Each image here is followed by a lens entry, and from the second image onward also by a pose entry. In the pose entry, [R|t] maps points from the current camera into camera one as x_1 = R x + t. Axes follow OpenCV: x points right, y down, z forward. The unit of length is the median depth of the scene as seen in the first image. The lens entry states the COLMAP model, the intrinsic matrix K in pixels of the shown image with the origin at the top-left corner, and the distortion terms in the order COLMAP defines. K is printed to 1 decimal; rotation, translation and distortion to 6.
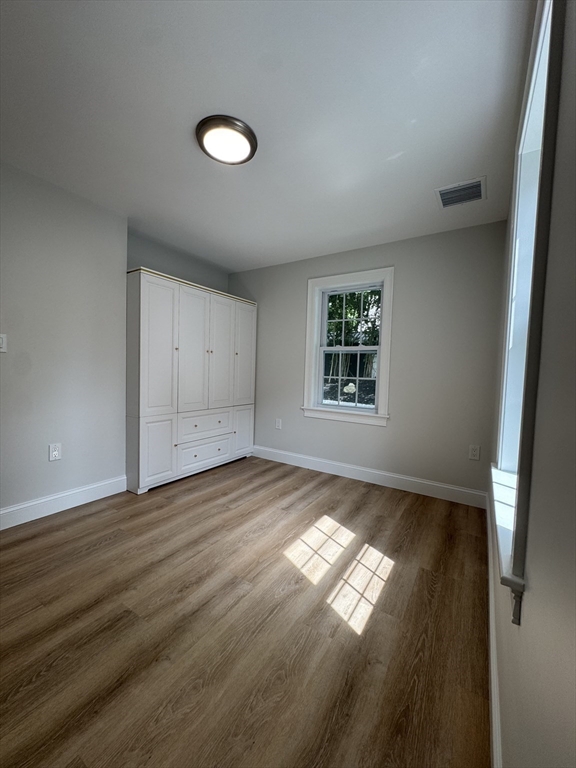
lens RADIAL K [[307.0, 0, 289.1], [0, 307.0, 384.1], [0, 0, 1]] dist [-0.003725, 0.001122]
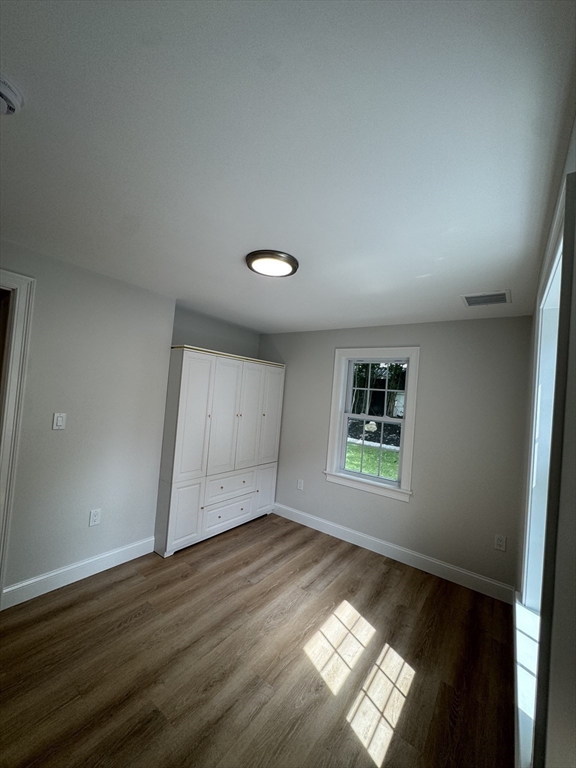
lens RADIAL K [[307.0, 0, 289.1], [0, 307.0, 384.1], [0, 0, 1]] dist [-0.003725, 0.001122]
pose [[0.996759, 0.046076, -0.065944, -0.031151], [-0.051215, 0.995598, -0.078501, -0.187024], [0.062037, 0.081624, 0.994731, -0.065820]]
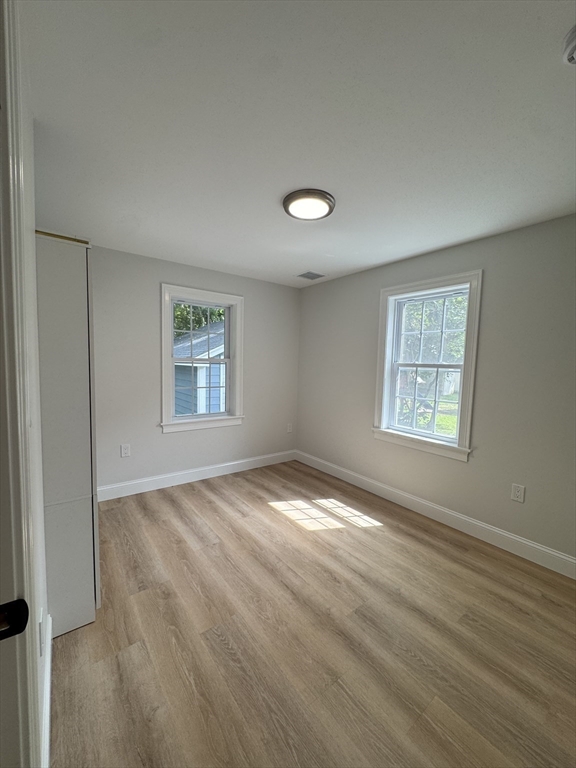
lens RADIAL K [[307.0, 0, 289.1], [0, 307.0, 384.1], [0, 0, 1]] dist [-0.003725, 0.001122]
pose [[0.346900, -0.089683, 0.933604, -0.977636], [0.027187, 0.995961, 0.085571, -0.161910], [-0.937508, -0.004302, 0.347937, 0.479808]]
